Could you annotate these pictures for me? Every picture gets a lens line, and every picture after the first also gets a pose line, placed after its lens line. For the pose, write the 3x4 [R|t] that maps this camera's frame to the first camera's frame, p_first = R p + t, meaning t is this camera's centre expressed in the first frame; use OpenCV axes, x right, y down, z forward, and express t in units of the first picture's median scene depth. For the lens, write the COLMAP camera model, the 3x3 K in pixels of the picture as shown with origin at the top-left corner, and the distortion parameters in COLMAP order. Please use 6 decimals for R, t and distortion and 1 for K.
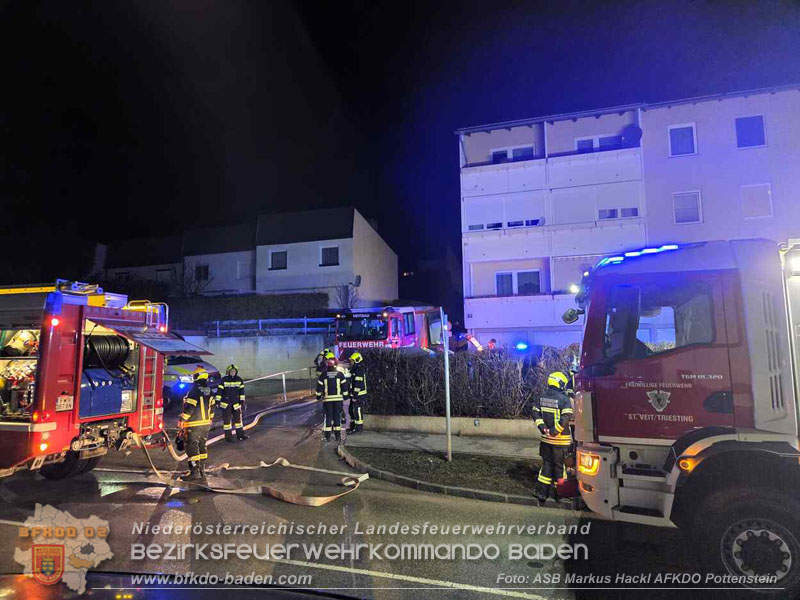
lens RADIAL K [[536.7, 0, 400.0], [0, 536.7, 300.0], [0, 0, 1]] dist [0.004217, 0.000155]
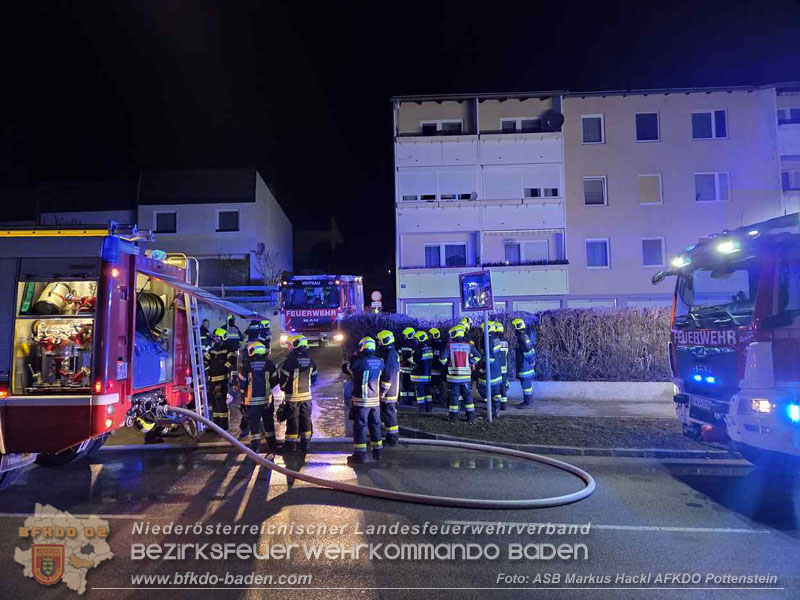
lens RADIAL K [[542.6, 0, 398.7], [0, 542.6, 287.8], [0, 0, 1]] dist [0.028292, 0.001222]
pose [[0.964372, 0.017334, 0.263980, -0.144758], [-0.023459, 0.999523, 0.020068, 0.012216], [-0.263506, -0.025545, 0.964319, 0.024927]]
